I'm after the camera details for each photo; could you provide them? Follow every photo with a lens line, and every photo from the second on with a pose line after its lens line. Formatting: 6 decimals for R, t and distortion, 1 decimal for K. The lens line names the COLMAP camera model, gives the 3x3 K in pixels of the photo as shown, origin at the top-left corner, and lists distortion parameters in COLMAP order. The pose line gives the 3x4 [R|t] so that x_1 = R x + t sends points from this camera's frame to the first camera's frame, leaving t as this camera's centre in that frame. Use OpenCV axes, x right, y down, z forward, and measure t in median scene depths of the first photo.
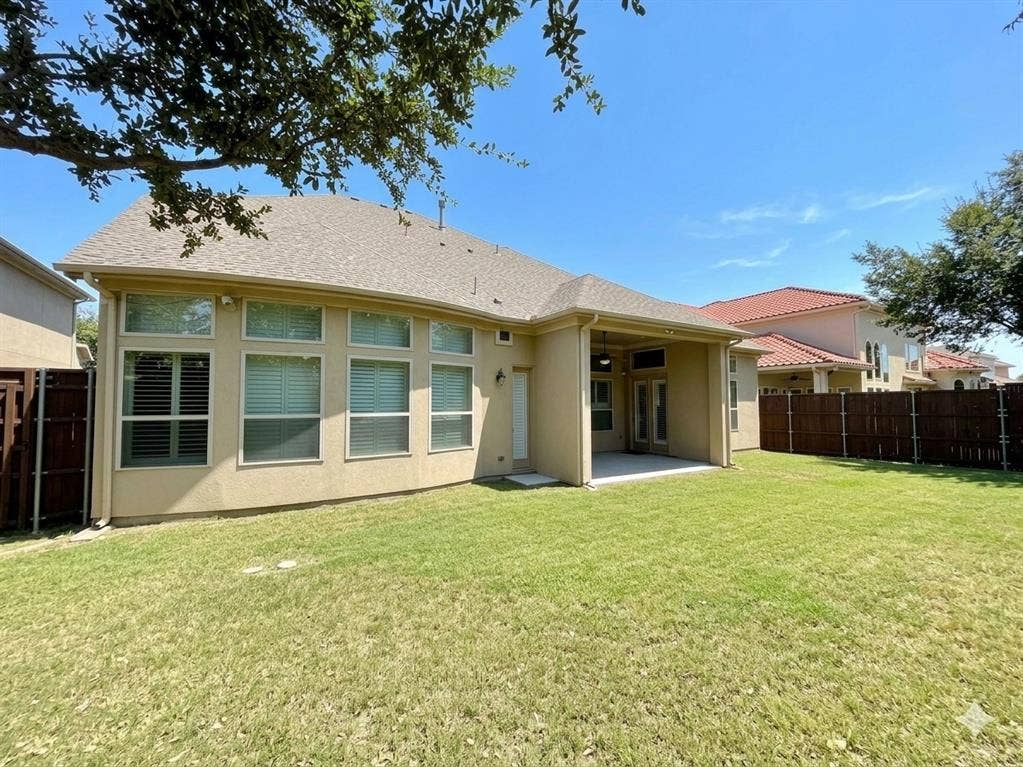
lens RADIAL K [[417.3, 0, 511.5], [0, 417.3, 383.5], [0, 0, 1]] dist [0.001024, -0.000019]
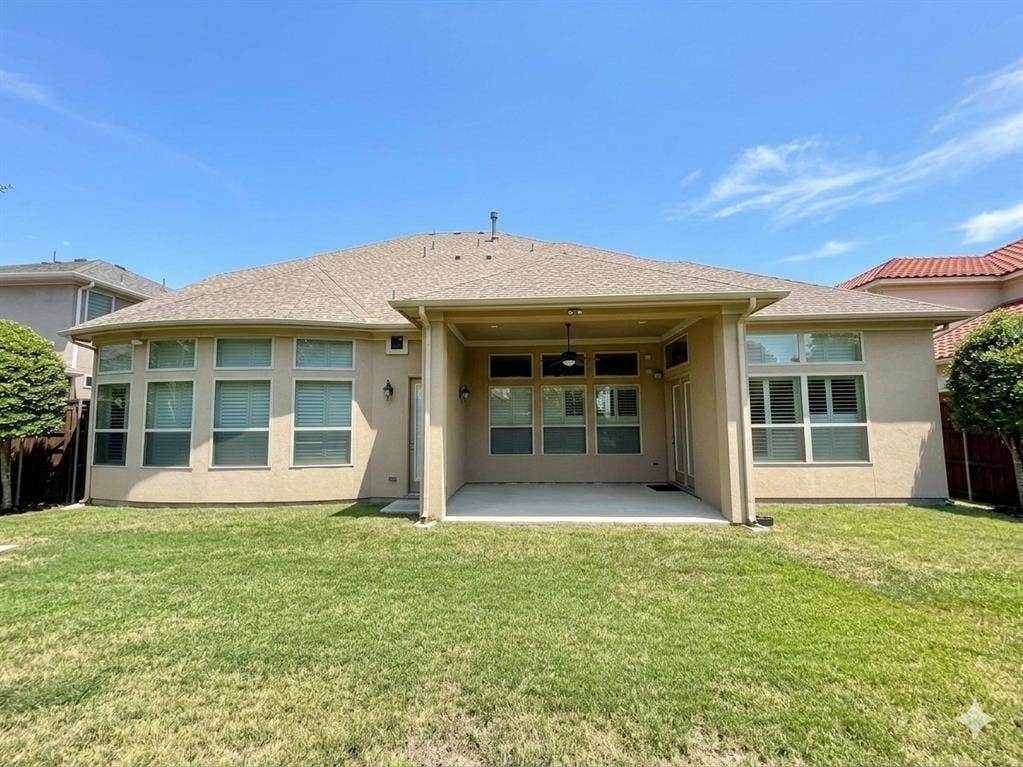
lens RADIAL K [[413.5, 0, 511.5], [0, 413.5, 383.5], [0, 0, 1]] dist [0.009750, 0.000002]
pose [[0.819589, -0.050209, -0.570748, 0.778776], [0.033439, 0.998647, -0.039834, 0.018135], [0.571975, 0.013563, 0.820159, 0.445653]]
